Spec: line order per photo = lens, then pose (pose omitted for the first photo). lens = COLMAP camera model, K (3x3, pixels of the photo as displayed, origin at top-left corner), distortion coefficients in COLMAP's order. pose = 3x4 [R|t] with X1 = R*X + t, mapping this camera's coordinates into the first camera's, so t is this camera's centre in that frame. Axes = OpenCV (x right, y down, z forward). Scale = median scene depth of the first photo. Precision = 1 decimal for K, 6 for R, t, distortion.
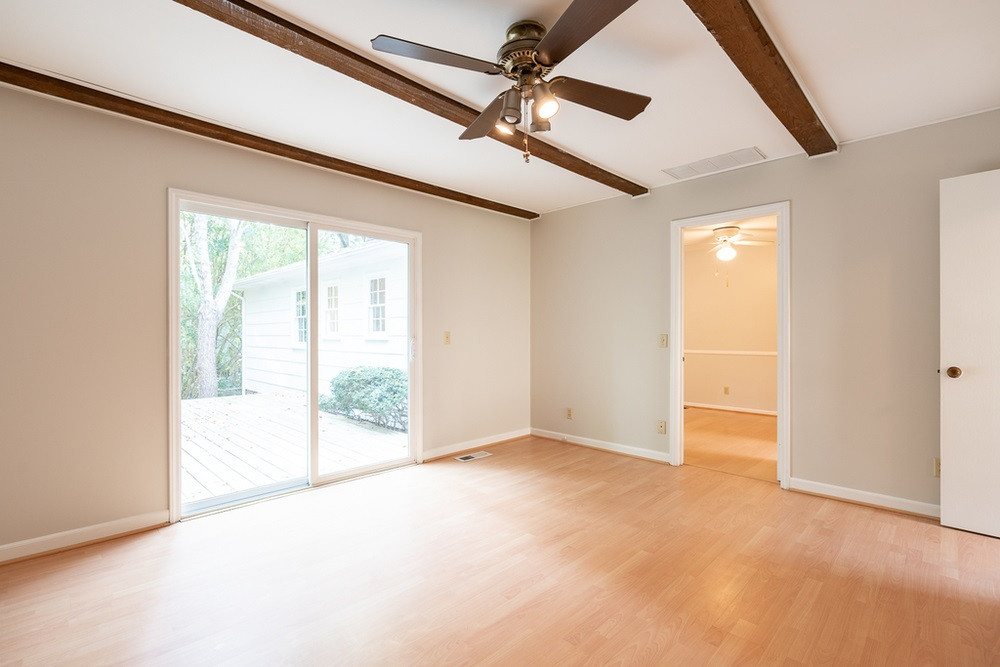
lens RADIAL K [[456.5, 0, 498.7], [0, 456.5, 334.8], [0, 0, 1]] dist [-0.012060, 0.002349]
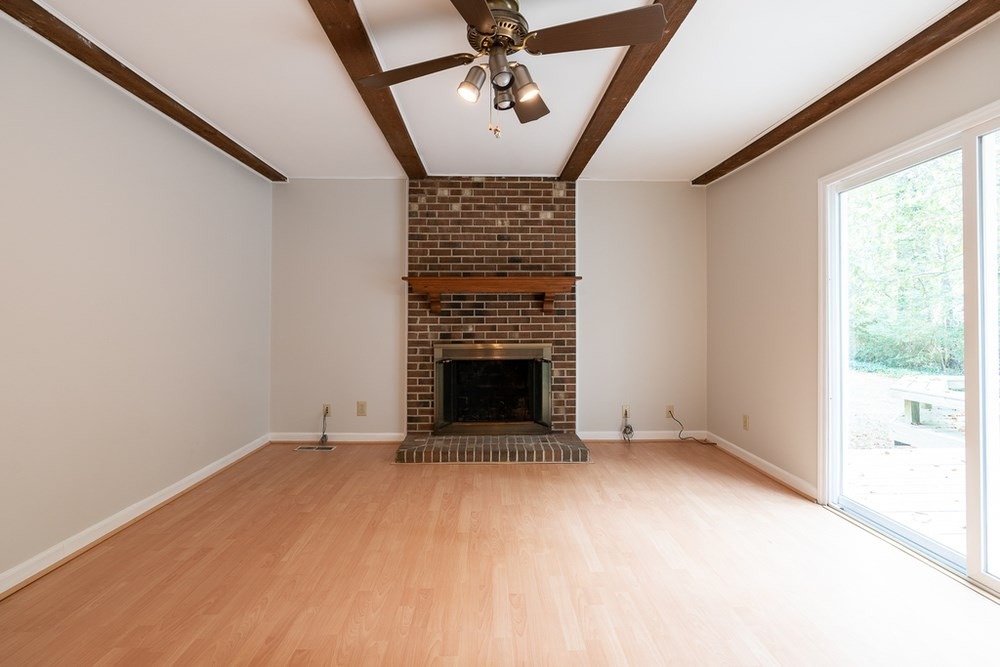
lens RADIAL K [[456.5, 0, 498.4], [0, 456.5, 322.8], [0, 0, 1]] dist [-0.012060, 0.002349]
pose [[-0.689289, 0.003962, -0.724476, 0.746257], [-0.003320, 0.999957, 0.008627, -0.002539], [0.724479, 0.008352, -0.689246, 1.664899]]
